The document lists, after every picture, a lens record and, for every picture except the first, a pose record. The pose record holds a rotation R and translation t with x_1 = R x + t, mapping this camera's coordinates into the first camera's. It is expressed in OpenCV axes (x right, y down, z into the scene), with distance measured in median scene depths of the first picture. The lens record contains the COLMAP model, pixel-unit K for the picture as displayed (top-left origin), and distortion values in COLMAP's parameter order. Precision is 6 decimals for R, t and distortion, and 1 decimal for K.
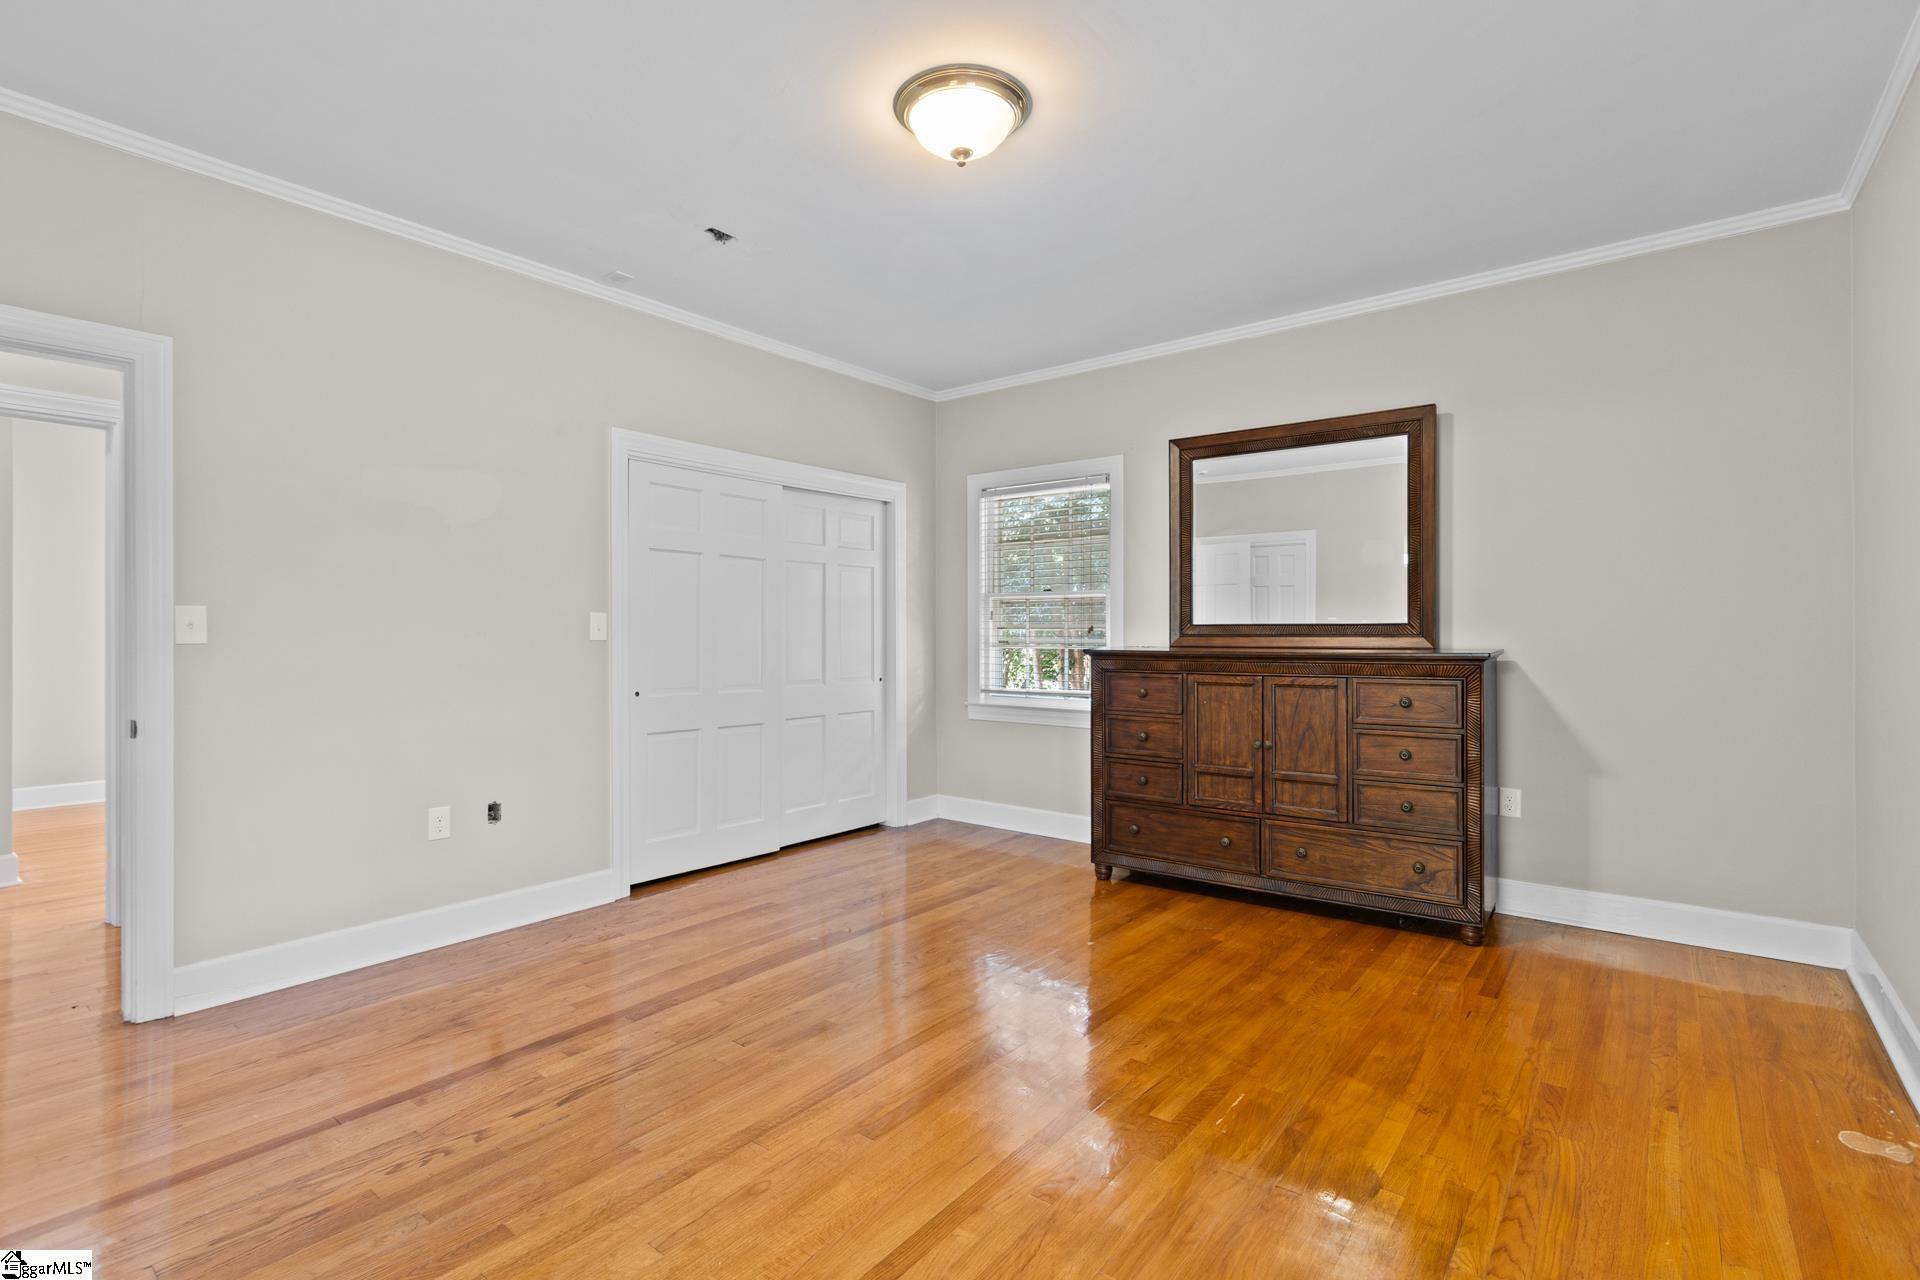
lens RADIAL K [[886.4, 0, 961.0], [0, 886.4, 634.3], [0, 0, 1]] dist [0.004137, -0.000235]
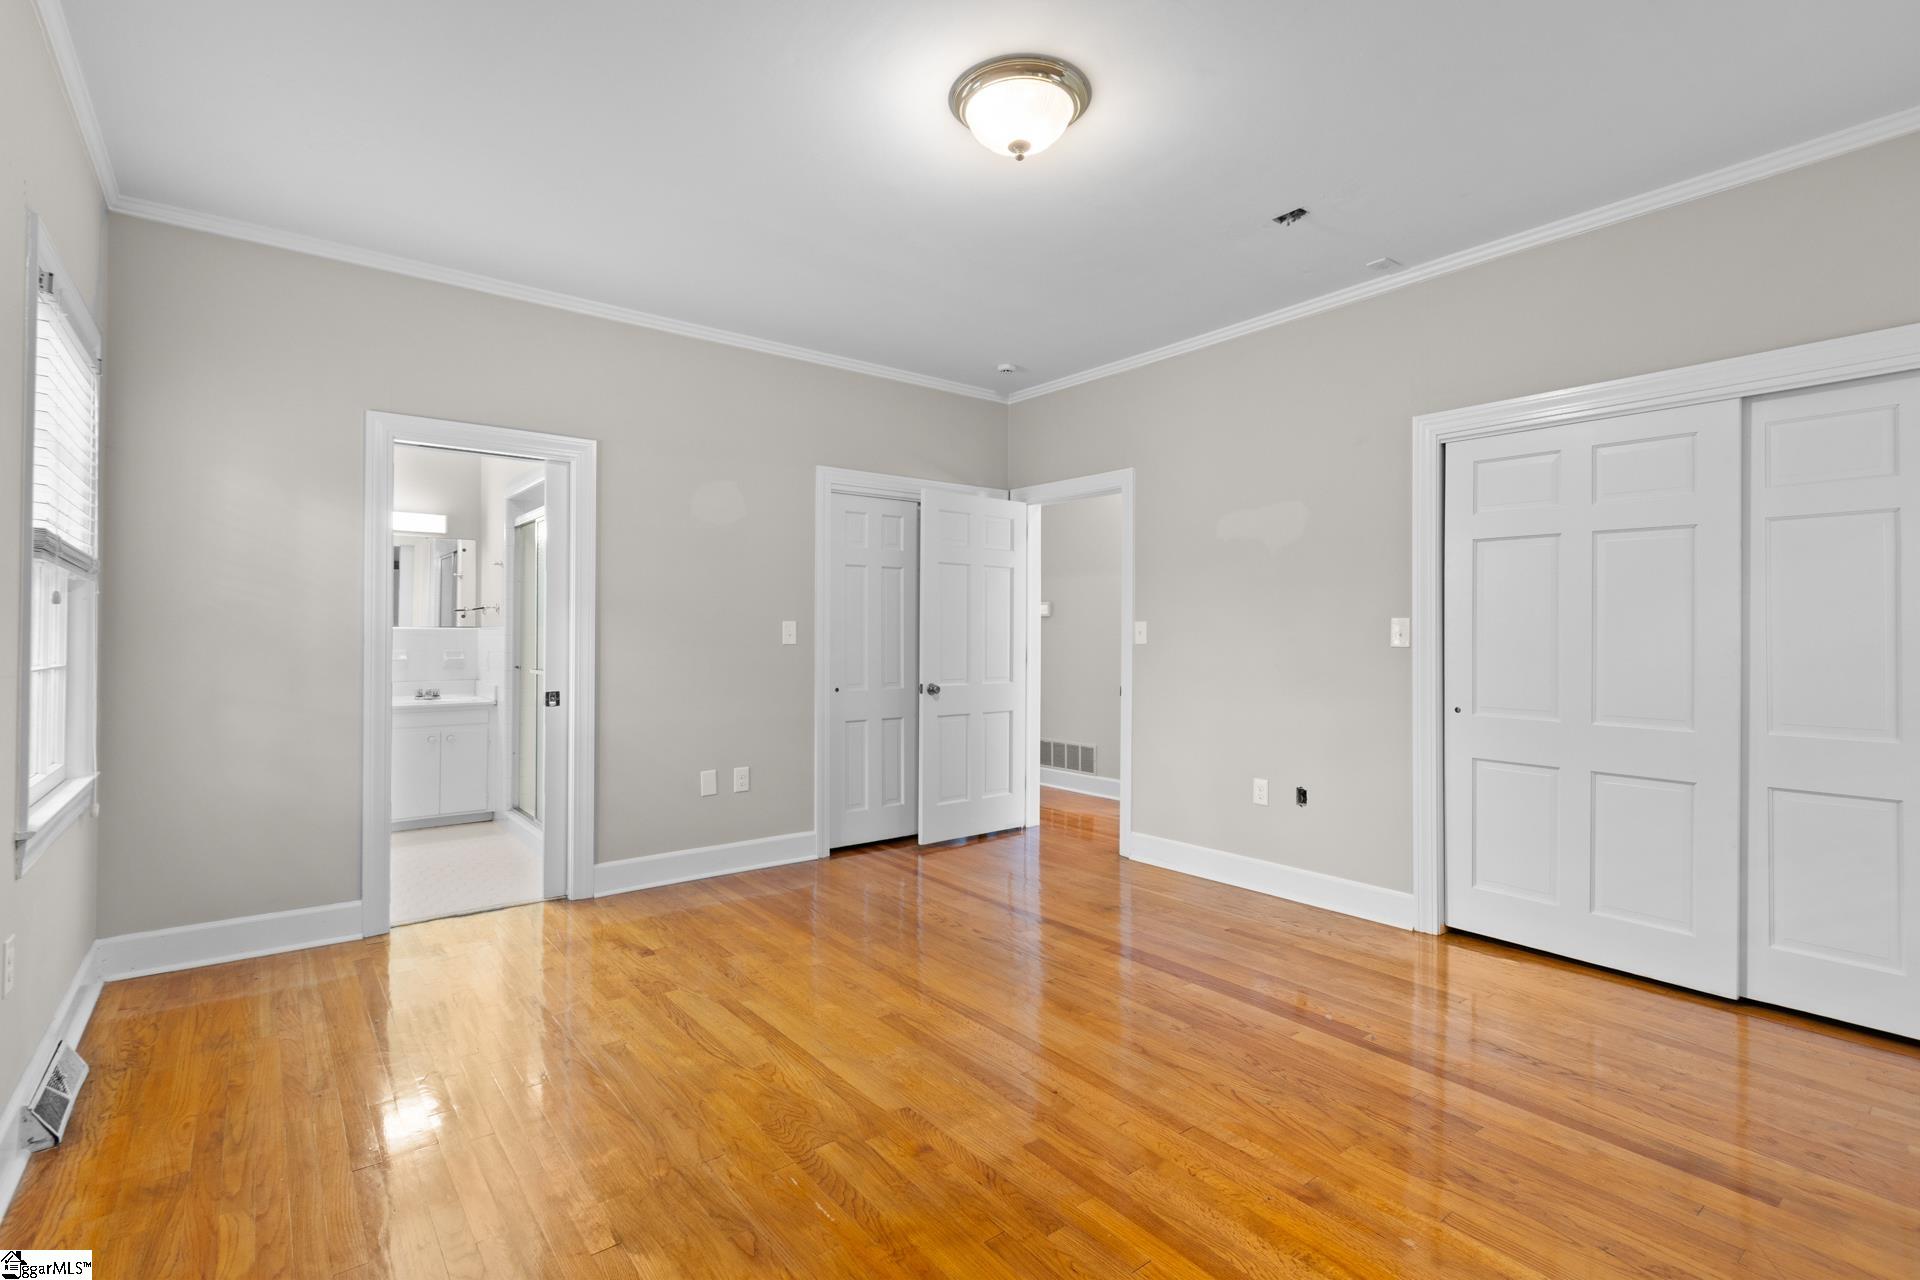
lens RADIAL K [[886.4, 0, 968.5], [0, 886.4, 632.3], [0, 0, 1]] dist [0.004137, -0.000235]
pose [[-0.230981, -0.005401, -0.972943, 0.624078], [-0.007056, 0.999968, -0.003876, -0.002086], [0.972933, 0.005969, -0.231012, 0.774704]]
